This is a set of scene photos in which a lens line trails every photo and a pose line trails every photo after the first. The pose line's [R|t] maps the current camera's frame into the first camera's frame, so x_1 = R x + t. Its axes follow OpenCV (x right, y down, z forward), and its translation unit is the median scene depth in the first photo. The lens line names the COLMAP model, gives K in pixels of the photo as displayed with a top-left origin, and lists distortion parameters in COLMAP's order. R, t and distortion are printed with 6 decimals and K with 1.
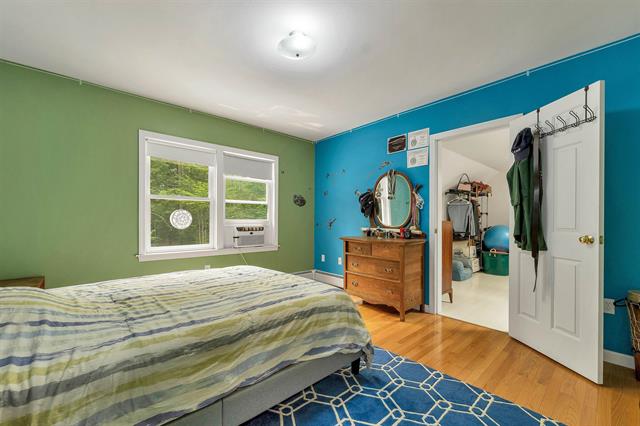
lens RADIAL K [[268.5, 0, 319.6], [0, 268.5, 222.4], [0, 0, 1]] dist [-0.000346, 0.000020]
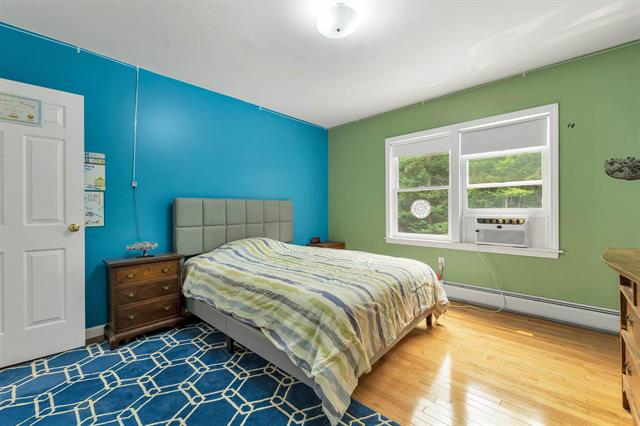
lens RADIAL K [[262.8, 0, 315.5], [0, 262.8, 210.7], [0, 0, 1]] dist [-0.001337, -0.000162]
pose [[0.071835, -0.000428, -0.997416, 0.455905], [-0.002349, 0.999997, -0.000598, -0.002567], [0.997414, 0.002386, 0.071834, 0.483694]]
